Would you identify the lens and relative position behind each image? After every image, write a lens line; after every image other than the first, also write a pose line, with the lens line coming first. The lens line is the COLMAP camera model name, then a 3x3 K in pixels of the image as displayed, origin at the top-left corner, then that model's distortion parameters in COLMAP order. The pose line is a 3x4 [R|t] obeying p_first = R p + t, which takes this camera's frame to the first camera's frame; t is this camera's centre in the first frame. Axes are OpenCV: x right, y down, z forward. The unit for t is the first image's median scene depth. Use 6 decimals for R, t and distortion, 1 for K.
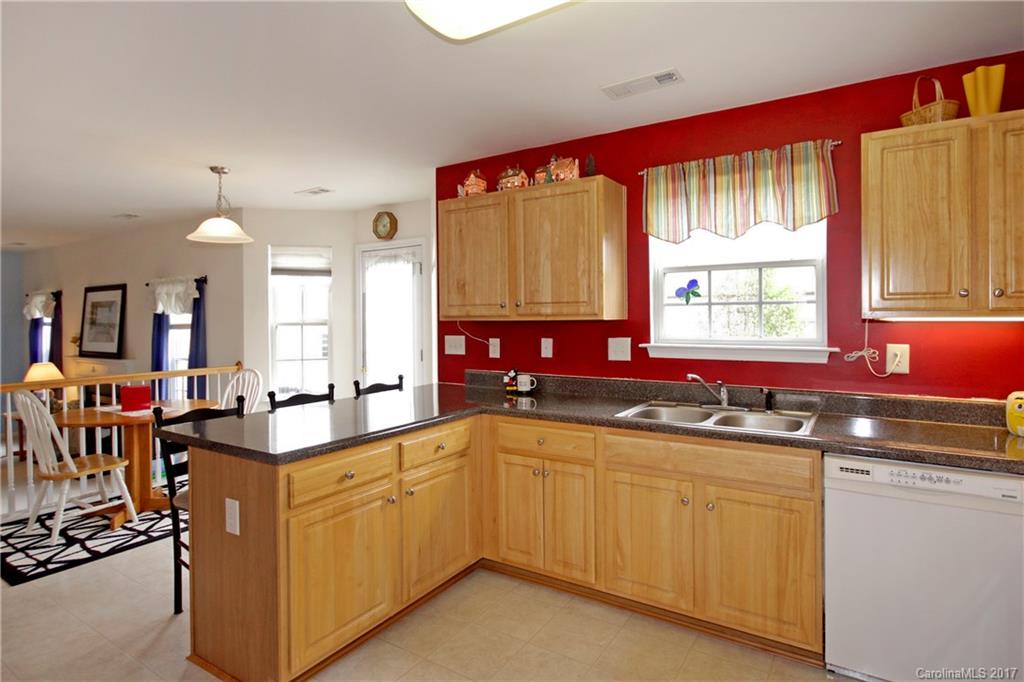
lens RADIAL K [[520.9, 0, 523.1], [0, 520.9, 322.6], [0, 0, 1]] dist [-0.012501, 0.007172]
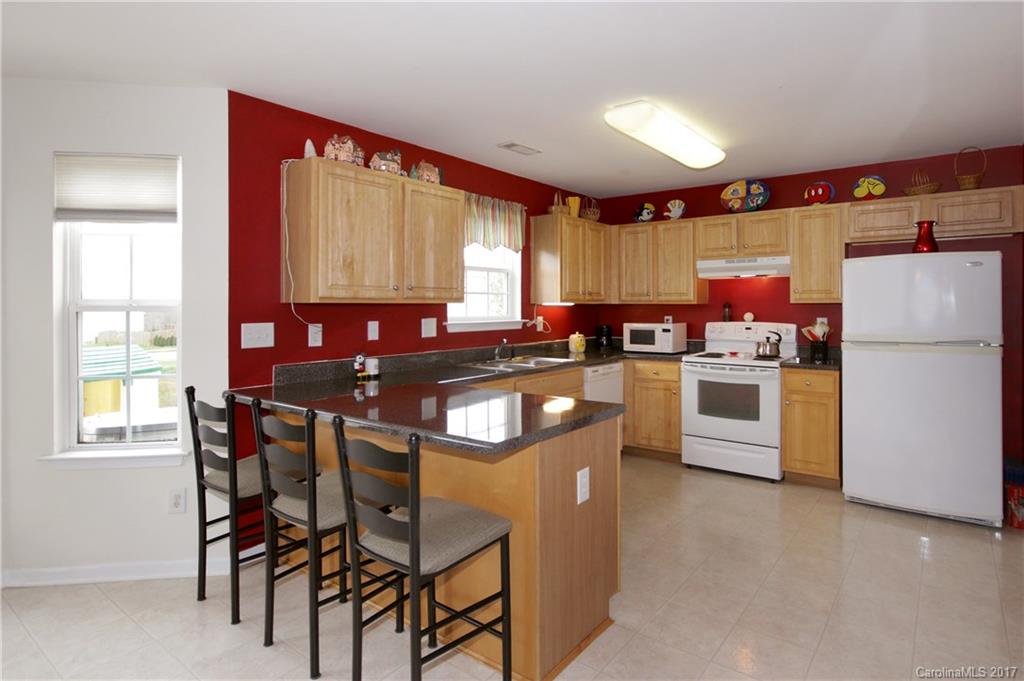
lens RADIAL K [[565.9, 0, 532.3], [0, 565.9, 305.5], [0, 0, 1]] dist [-0.013066, 0.000642]
pose [[0.090005, 0.007947, 0.995910, -1.041836], [0.010262, 0.999908, -0.008906, 0.012567], [-0.995888, 0.011021, 0.089915, 0.600696]]
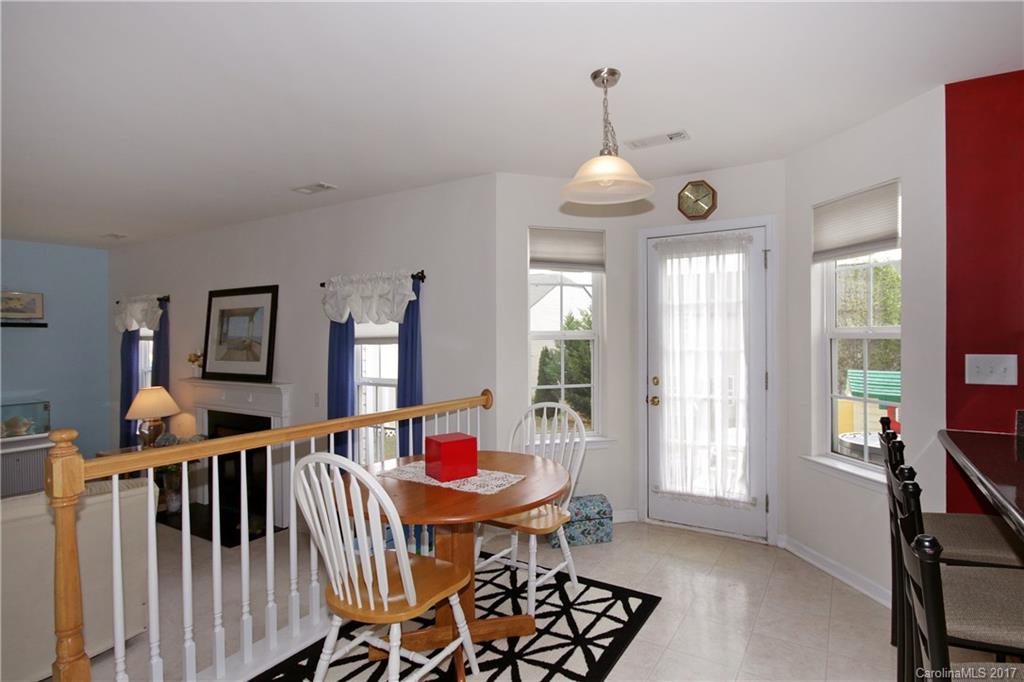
lens RADIAL K [[520.9, 0, 540.1], [0, 520.9, 344.4], [0, 0, 1]] dist [-0.012501, 0.007172]
pose [[0.999895, 0.003092, 0.014174, -0.766553], [-0.003186, 0.999973, 0.006617, 0.012901], [-0.014153, -0.006661, 0.999878, 0.451079]]
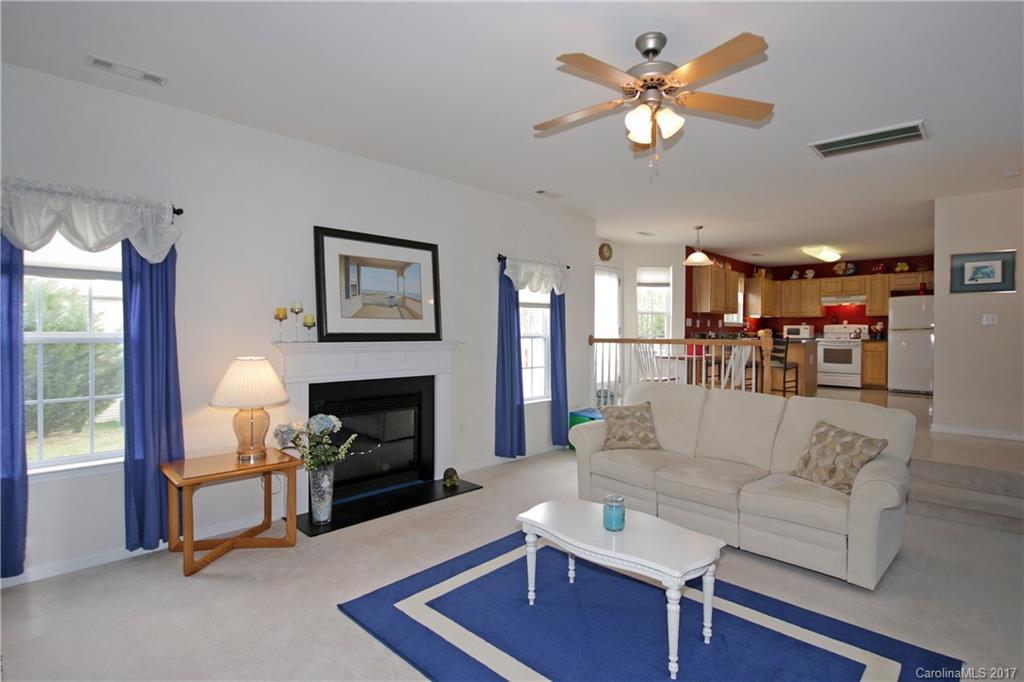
lens RADIAL K [[520.9, 0, 533.9], [0, 520.9, 340.8], [0, 0, 1]] dist [-0.012501, 0.007172]
pose [[0.202790, -0.004411, 0.979212, -2.946556], [0.002345, 0.999989, 0.004020, 0.130623], [-0.979219, 0.001481, 0.202798, 1.370983]]
